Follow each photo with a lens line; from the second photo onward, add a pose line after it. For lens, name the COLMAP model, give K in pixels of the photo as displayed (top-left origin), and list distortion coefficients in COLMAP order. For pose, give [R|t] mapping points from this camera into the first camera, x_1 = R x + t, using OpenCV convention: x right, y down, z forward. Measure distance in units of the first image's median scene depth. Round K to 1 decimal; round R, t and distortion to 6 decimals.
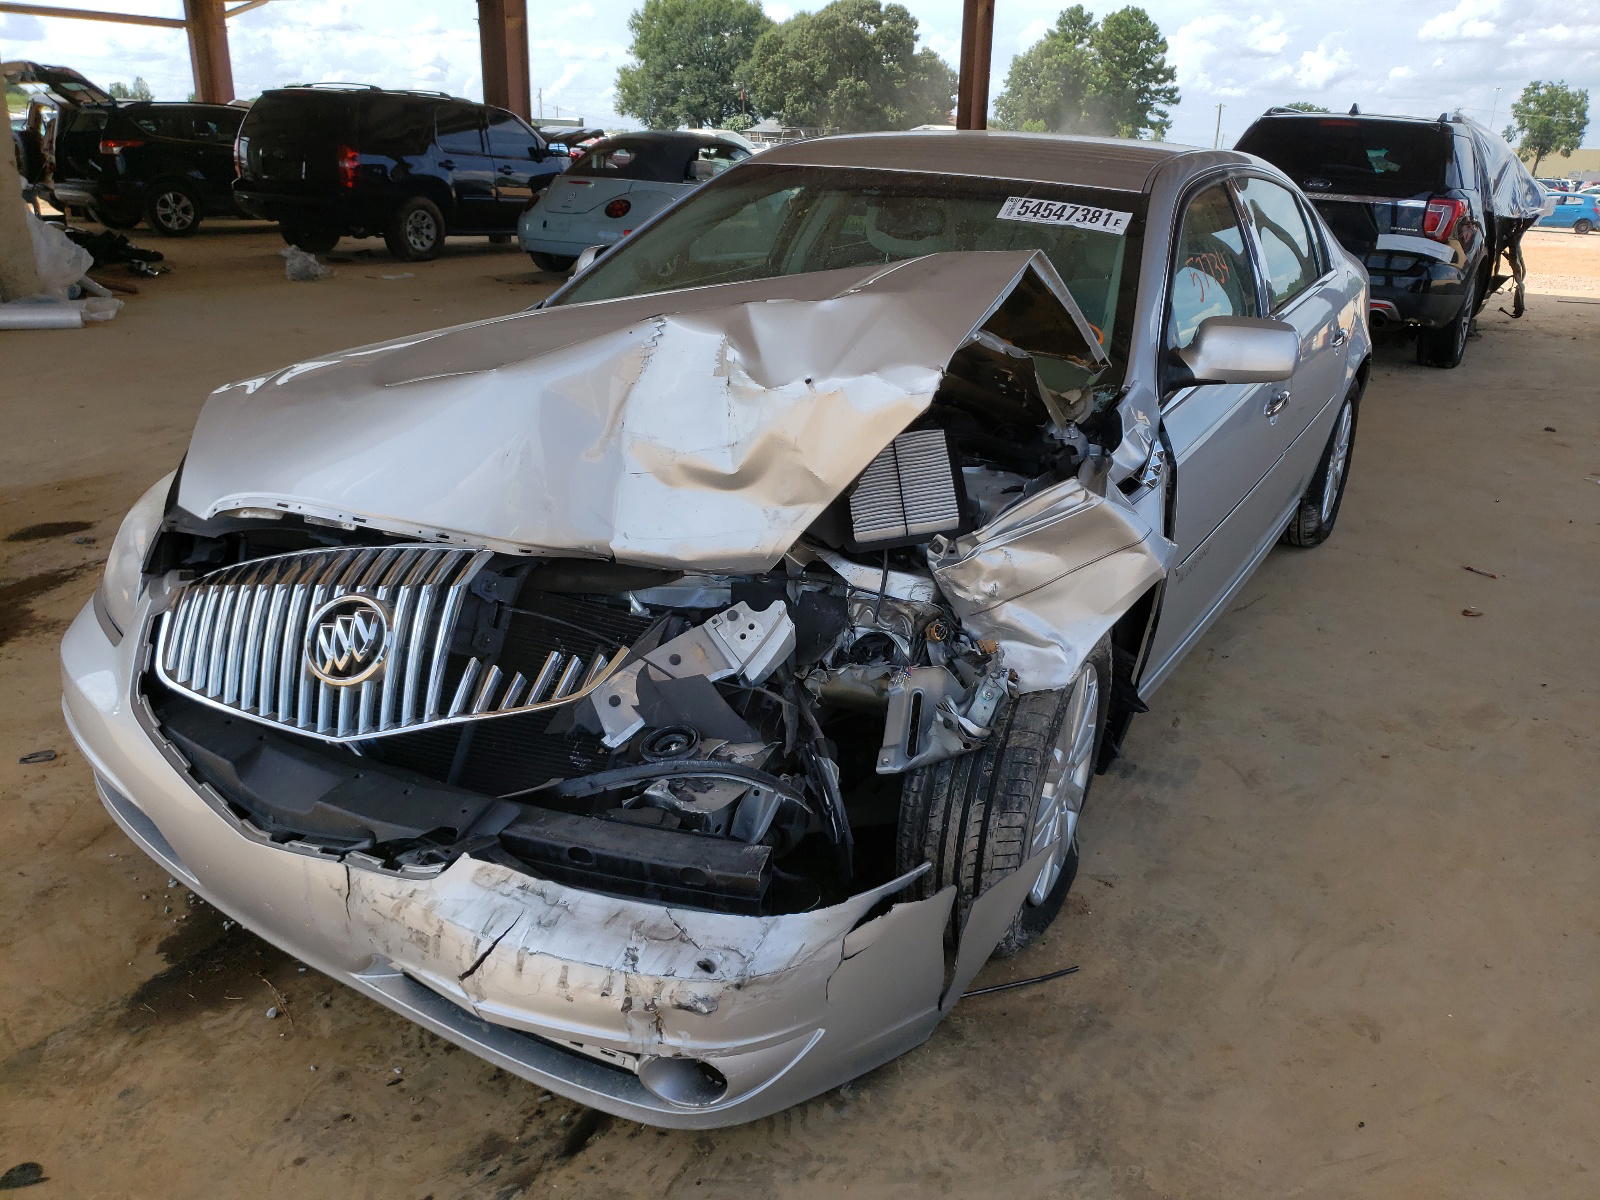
lens RADIAL K [[1204.4, 0, 800.1], [0, 1204.4, 530.4], [0, 0, 1]] dist [-0.008442, -0.001177]
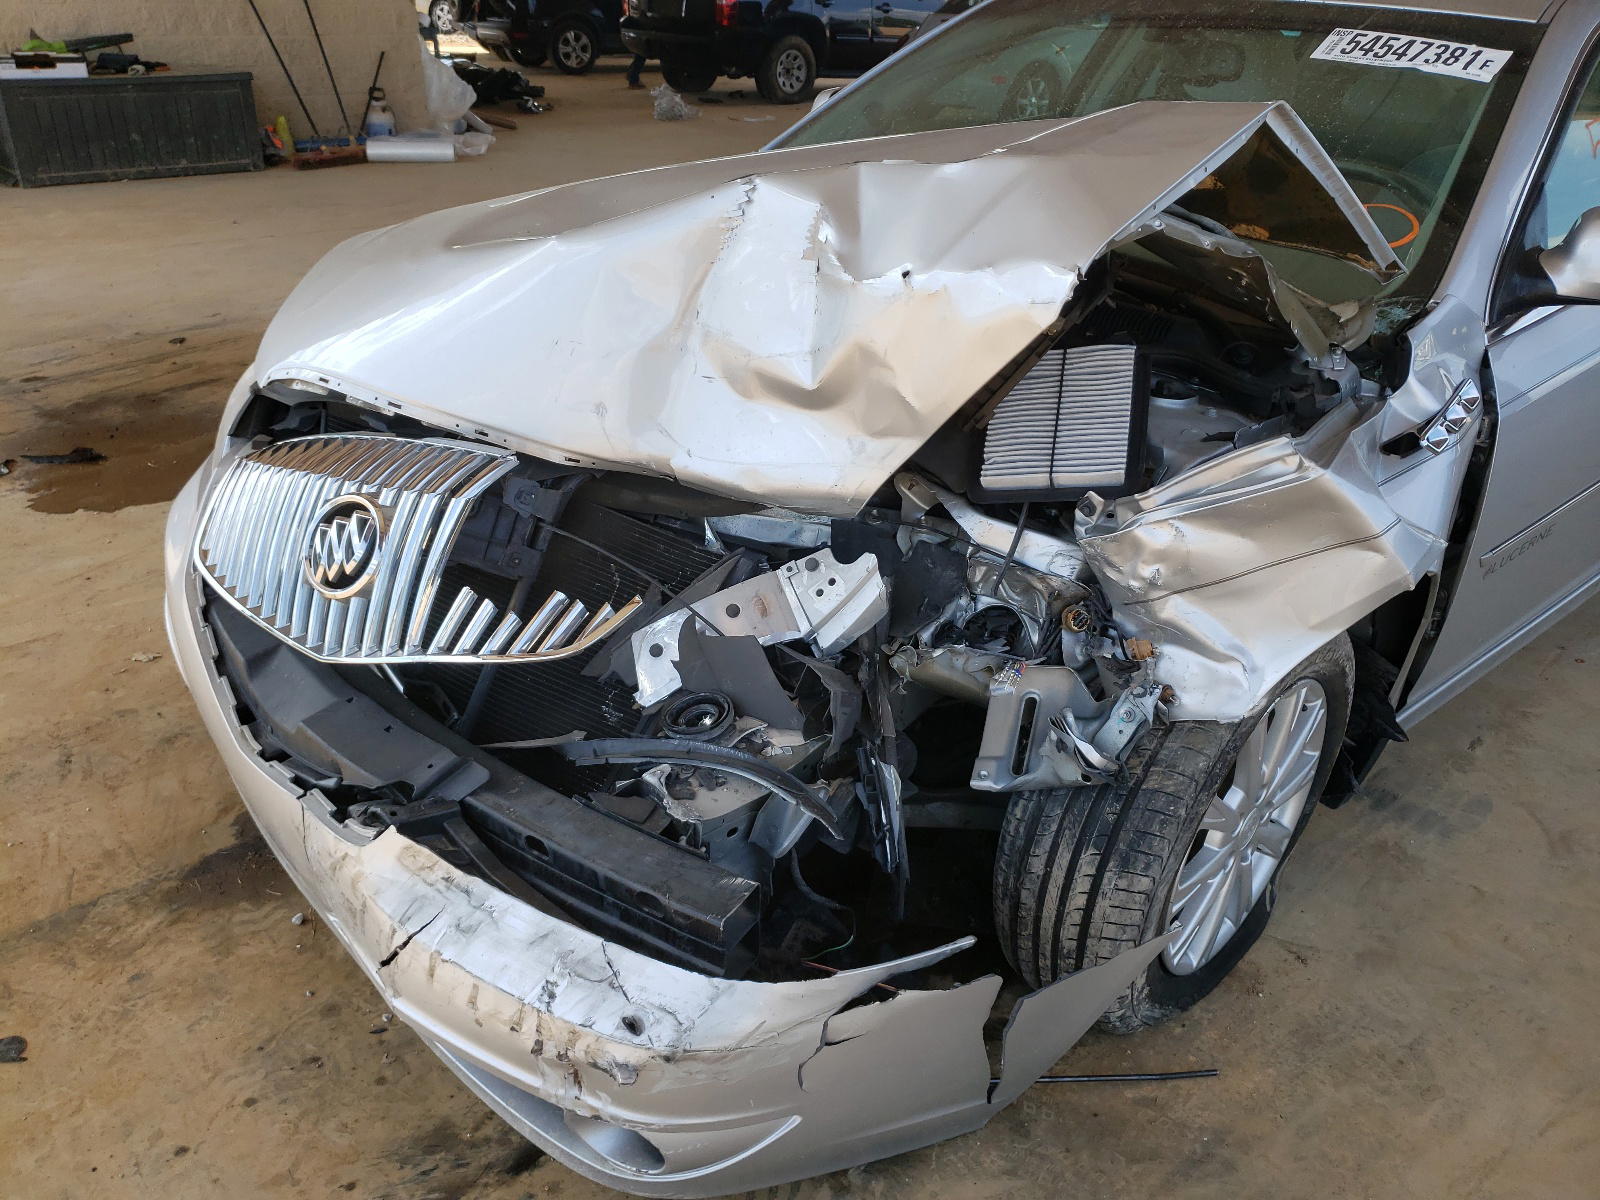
lens RADIAL K [[1217.1, 0, 801.6], [0, 1217.1, 533.8], [0, 0, 1]] dist [-0.050477, 0.074073]
pose [[0.950649, 0.122019, -0.285266, 0.164708], [-0.087663, 0.987592, 0.130295, -0.053725], [0.297625, -0.098858, 0.949551, 0.237852]]
